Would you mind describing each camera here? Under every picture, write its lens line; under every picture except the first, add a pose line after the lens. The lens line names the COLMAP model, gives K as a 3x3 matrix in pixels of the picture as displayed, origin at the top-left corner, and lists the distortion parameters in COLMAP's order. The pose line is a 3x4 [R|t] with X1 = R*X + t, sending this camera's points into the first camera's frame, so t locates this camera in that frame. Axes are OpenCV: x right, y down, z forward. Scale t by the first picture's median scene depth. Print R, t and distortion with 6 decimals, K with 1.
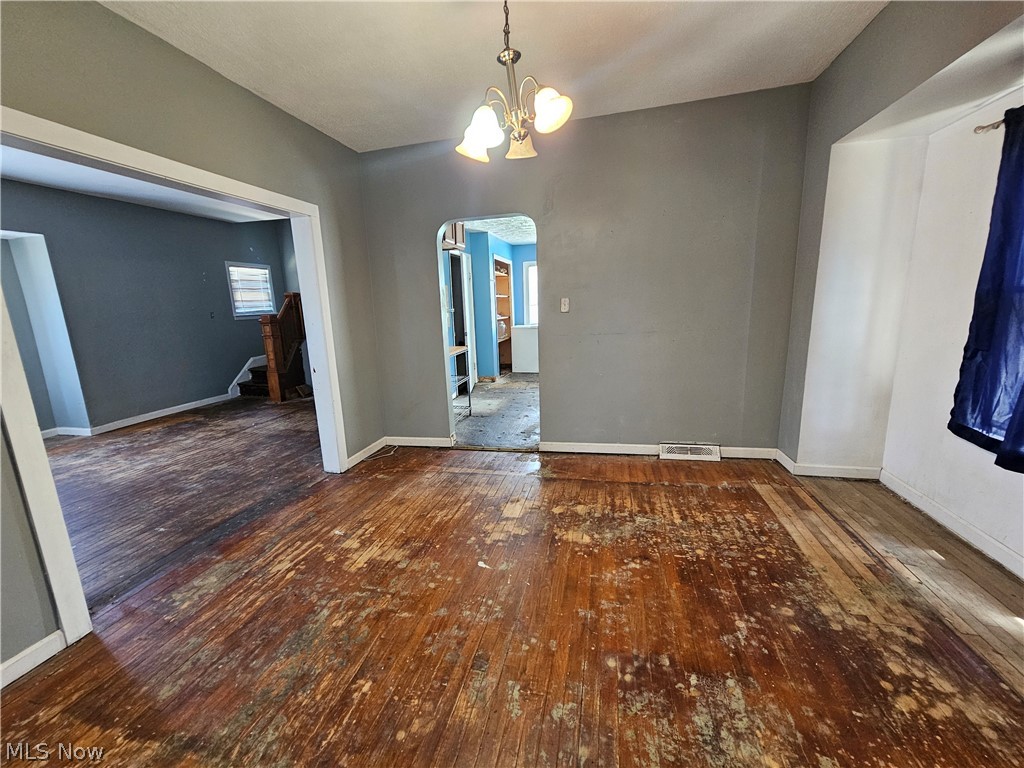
lens RADIAL K [[418.3, 0, 503.8], [0, 418.3, 389.1], [0, 0, 1]] dist [-0.001886, -0.000234]
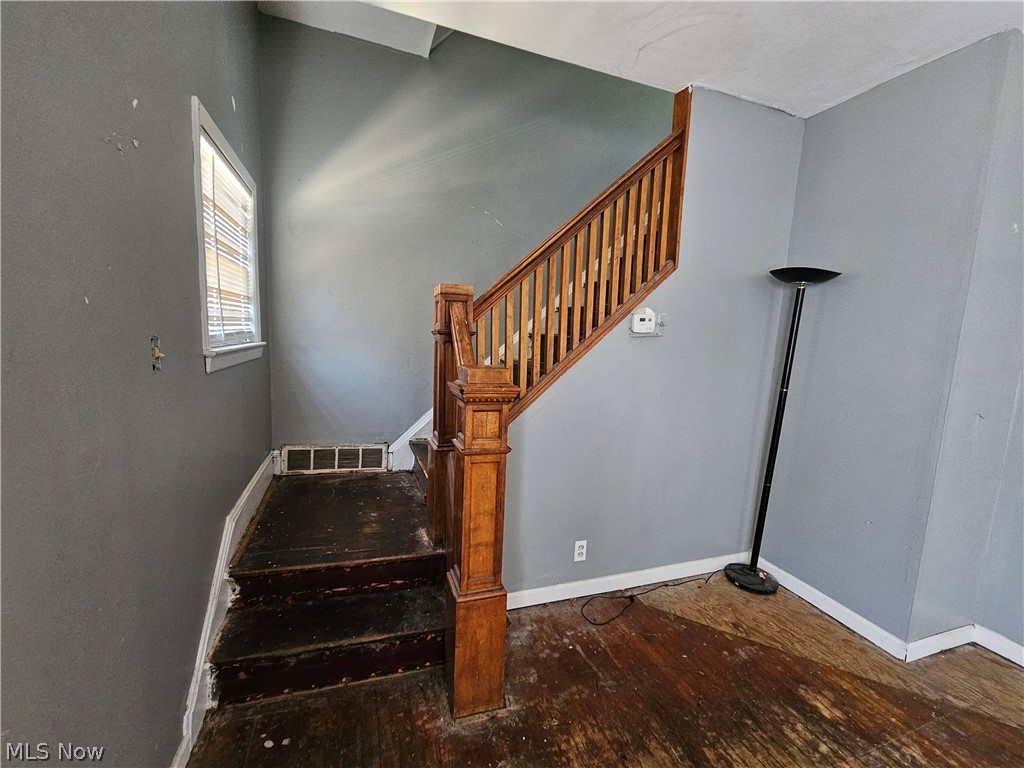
lens RADIAL K [[418.3, 0, 505.8], [0, 418.3, 388.1], [0, 0, 1]] dist [-0.001886, -0.000234]
pose [[0.833067, 0.000529, 0.553172, -1.152945], [0.040052, 0.997317, -0.061271, -0.251513], [-0.551721, 0.073199, 0.830811, 1.332459]]
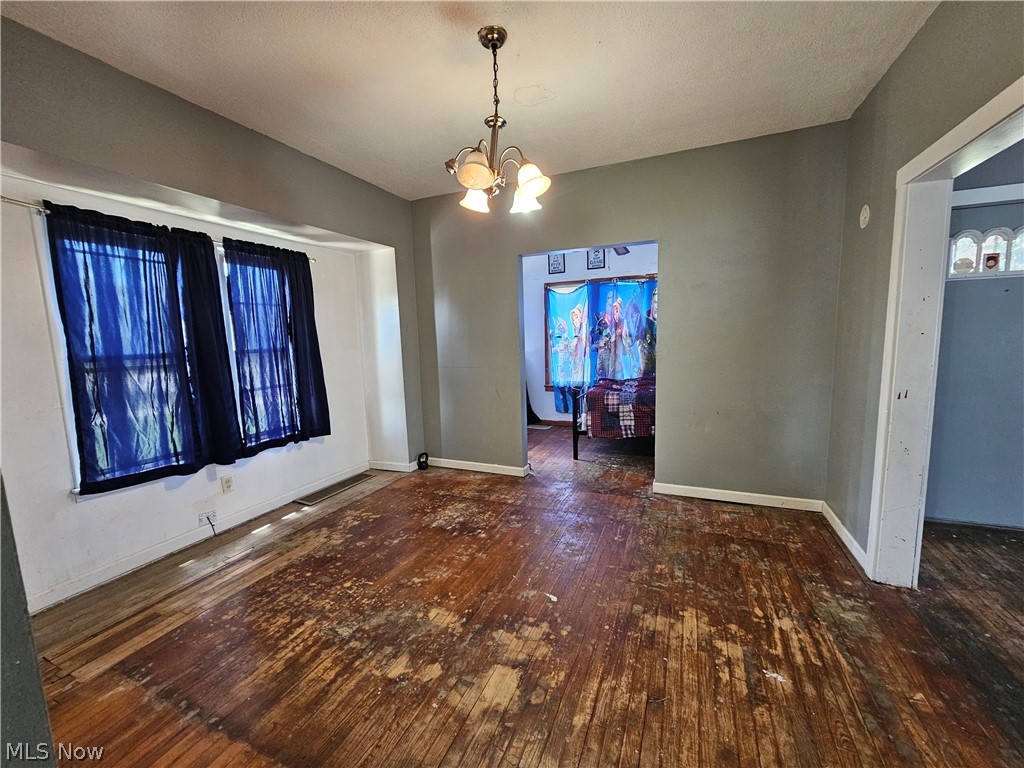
lens RADIAL K [[418.3, 0, 504.7], [0, 418.3, 383.4], [0, 0, 1]] dist [-0.001886, -0.000234]
pose [[-0.983186, 0.048298, 0.176104, -0.083620], [0.100999, 0.947277, 0.304081, -0.230361], [-0.152133, 0.316754, -0.936228, 1.077440]]
